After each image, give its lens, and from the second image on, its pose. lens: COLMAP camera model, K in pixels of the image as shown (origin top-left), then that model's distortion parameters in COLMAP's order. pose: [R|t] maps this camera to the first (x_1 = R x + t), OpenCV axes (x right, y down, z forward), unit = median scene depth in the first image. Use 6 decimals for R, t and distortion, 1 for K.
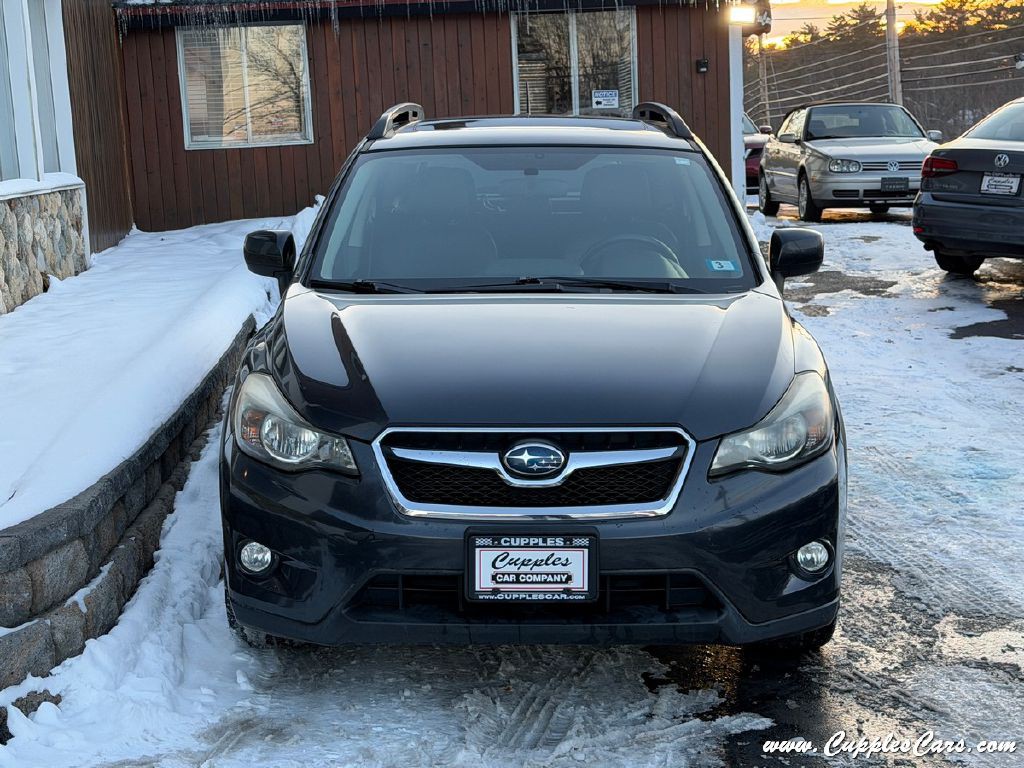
lens RADIAL K [[1744.1, 0, 512.0], [0, 1744.1, 384.0], [0, 0, 1]] dist [0.297550, -1.555359]
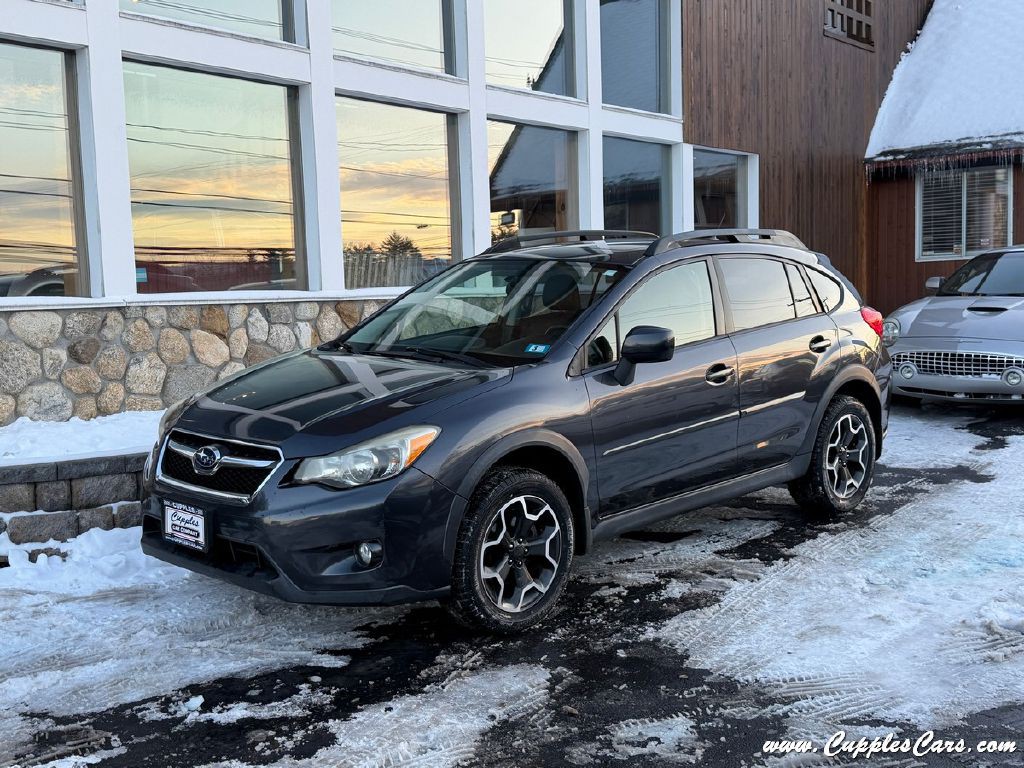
lens RADIAL K [[1174.2, 0, 513.7], [0, 1174.2, 401.7], [0, 0, 1]] dist [0.215982, -0.685817]
pose [[0.739071, 0.096730, -0.666647, 0.925553], [-0.106004, 0.994007, 0.026710, -0.063110], [0.665235, 0.050927, 0.744895, 0.396936]]
